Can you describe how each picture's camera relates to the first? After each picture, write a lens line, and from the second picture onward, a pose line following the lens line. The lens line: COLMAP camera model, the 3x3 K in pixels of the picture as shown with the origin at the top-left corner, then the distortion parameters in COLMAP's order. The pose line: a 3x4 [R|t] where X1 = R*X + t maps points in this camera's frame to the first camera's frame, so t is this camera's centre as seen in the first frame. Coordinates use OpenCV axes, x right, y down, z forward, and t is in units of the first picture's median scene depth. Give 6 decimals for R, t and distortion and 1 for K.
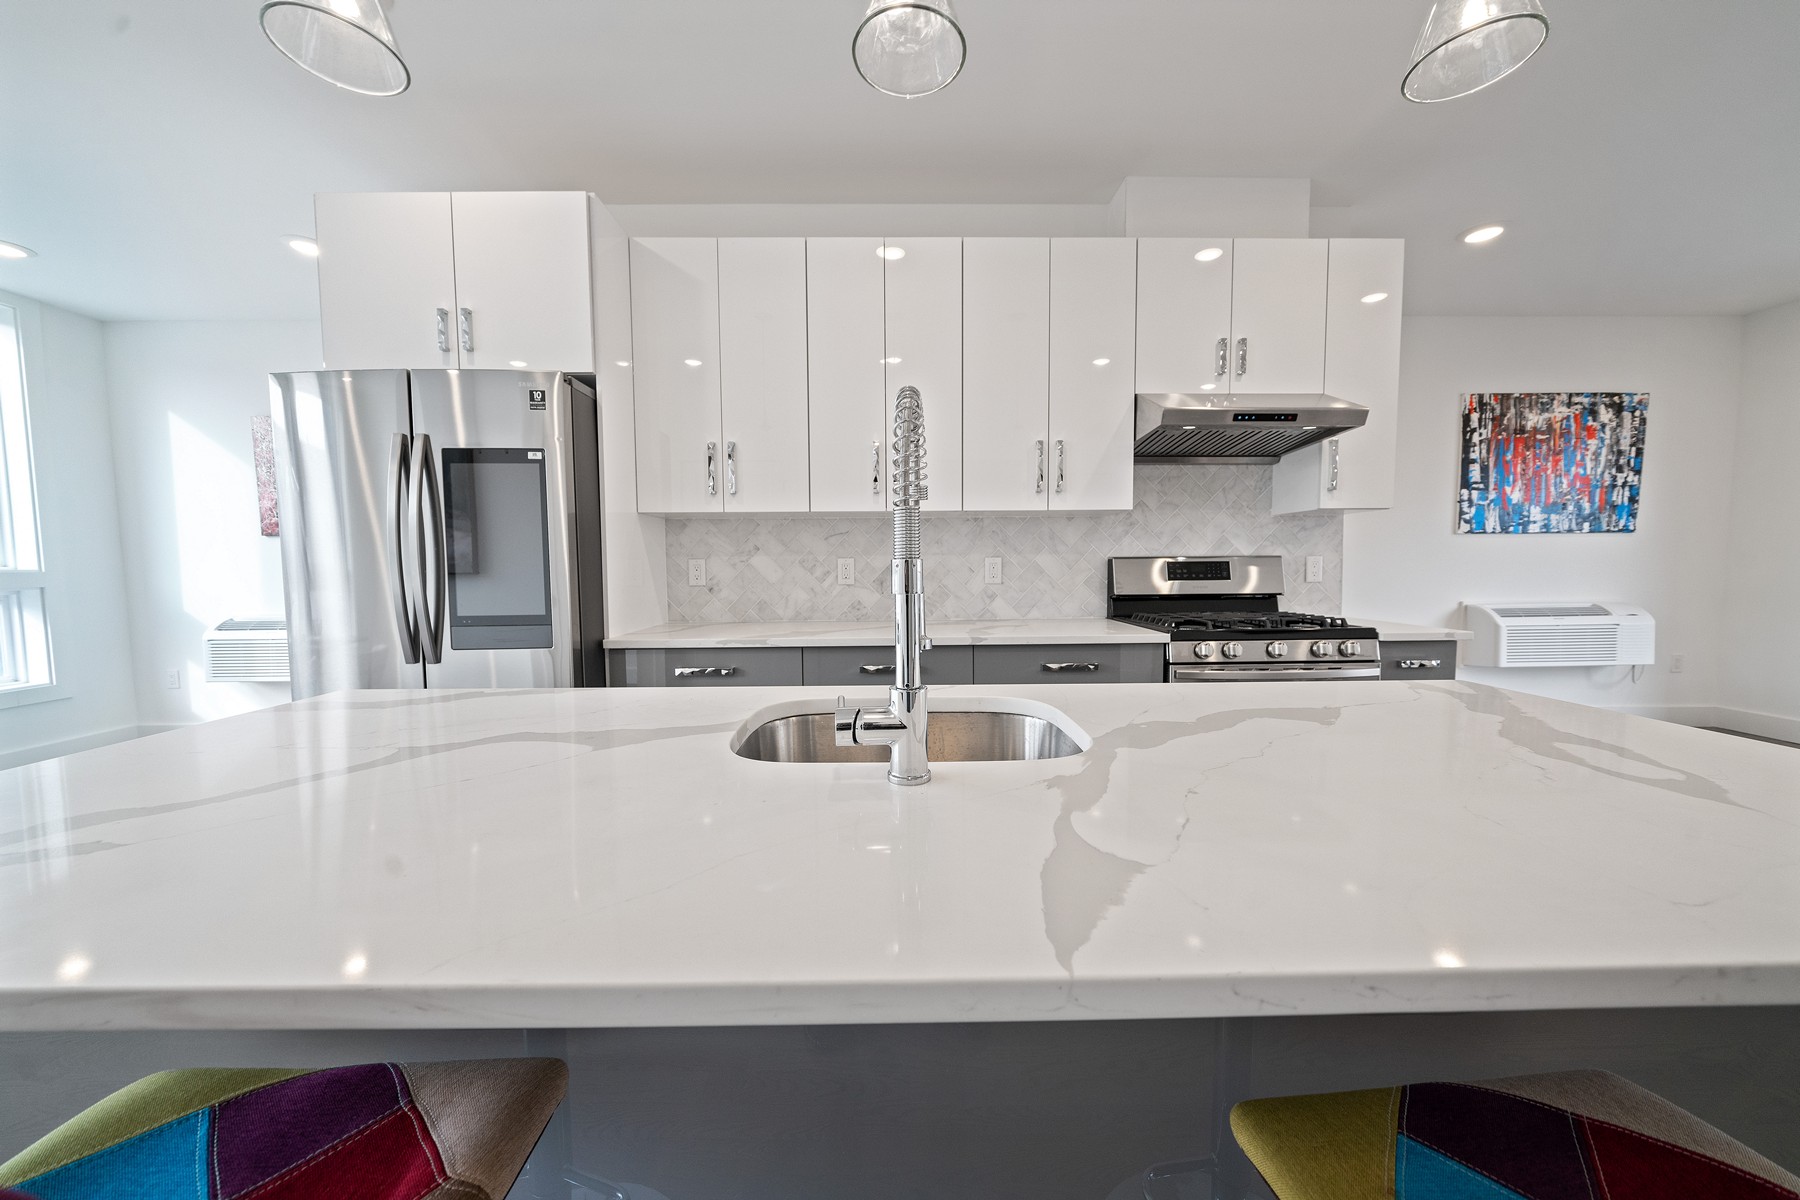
lens RADIAL K [[626.5, 0, 895.1], [0, 626.5, 609.5], [0, 0, 1]] dist [-0.005771, 0.001313]
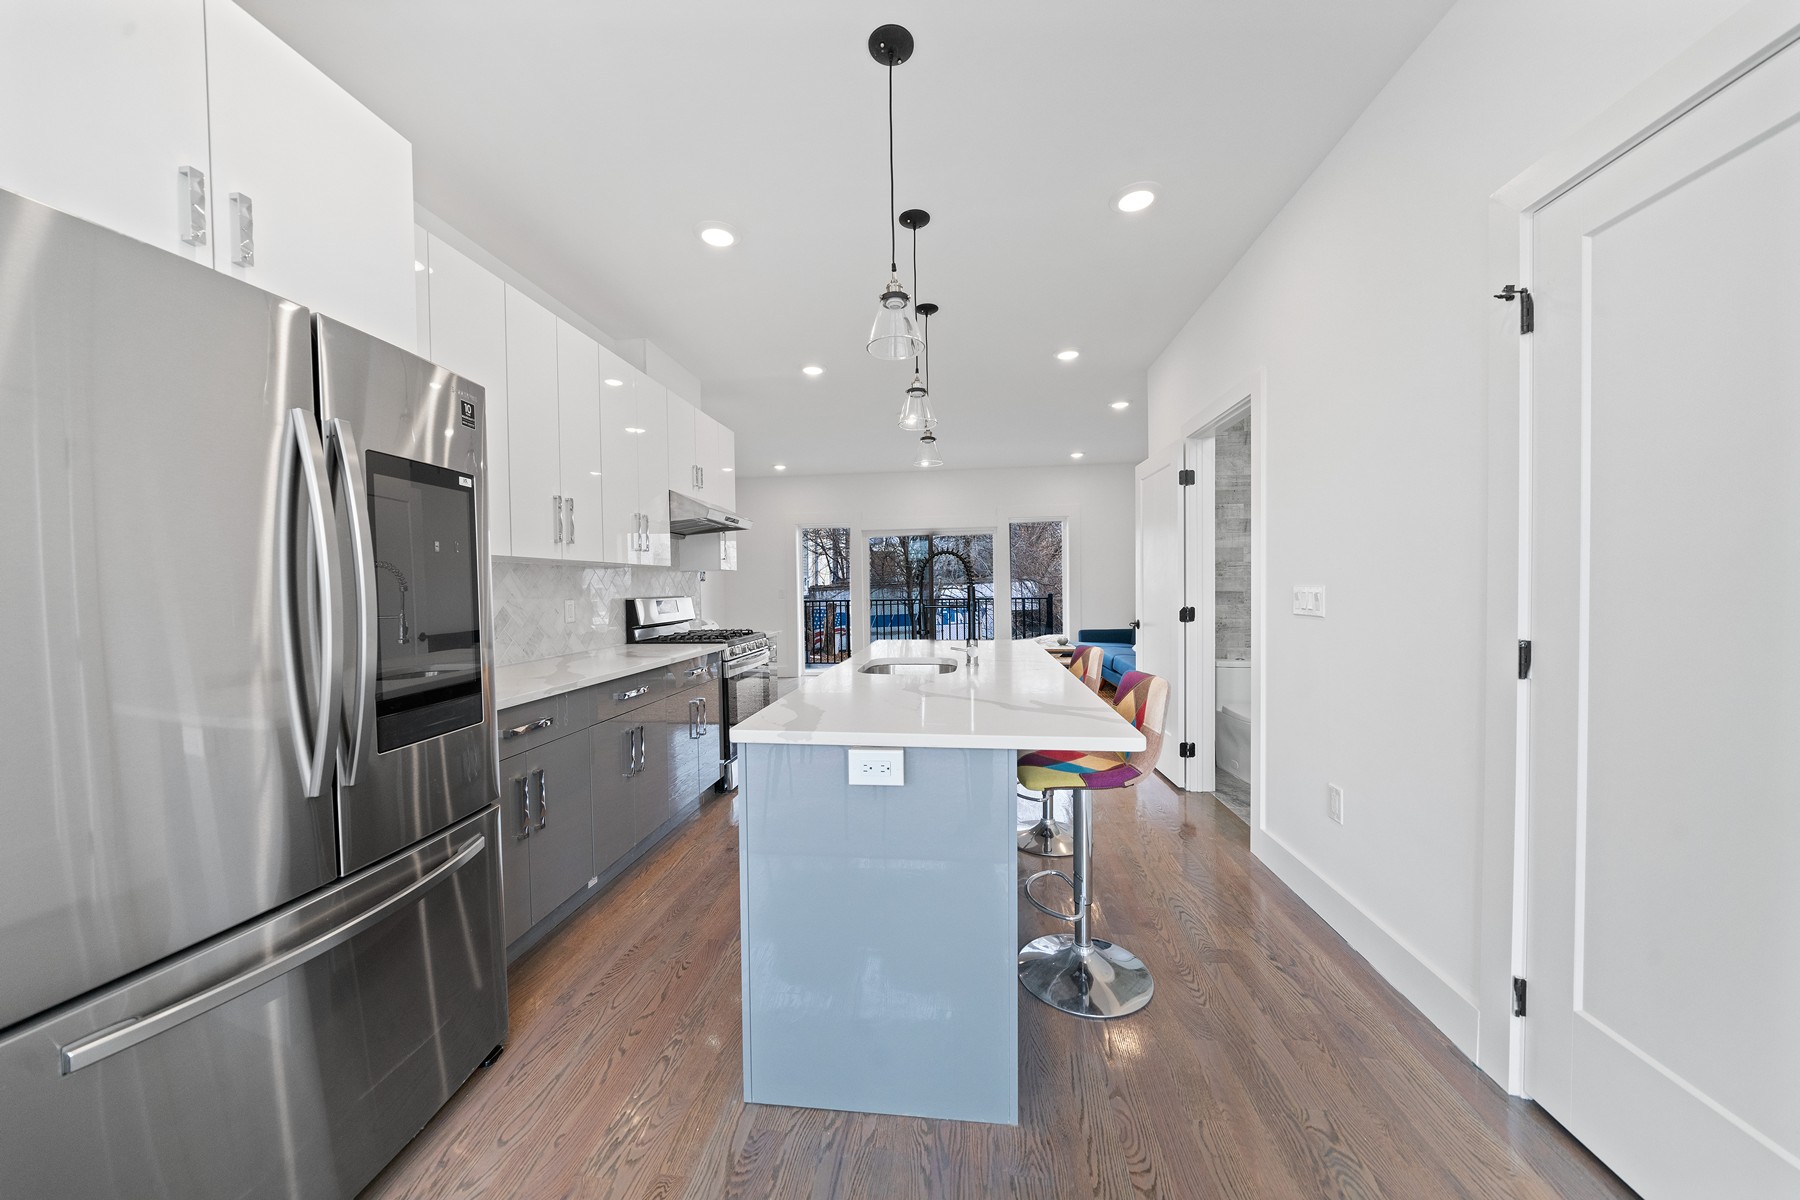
lens RADIAL K [[626.5, 0, 909.1], [0, 626.5, 603.8], [0, 0, 1]] dist [-0.005771, 0.001313]
pose [[0.101117, -0.021619, 0.994640, -0.924100], [0.082760, 0.996481, 0.013245, -0.039774], [-0.991426, 0.080977, 0.102551, 0.263464]]
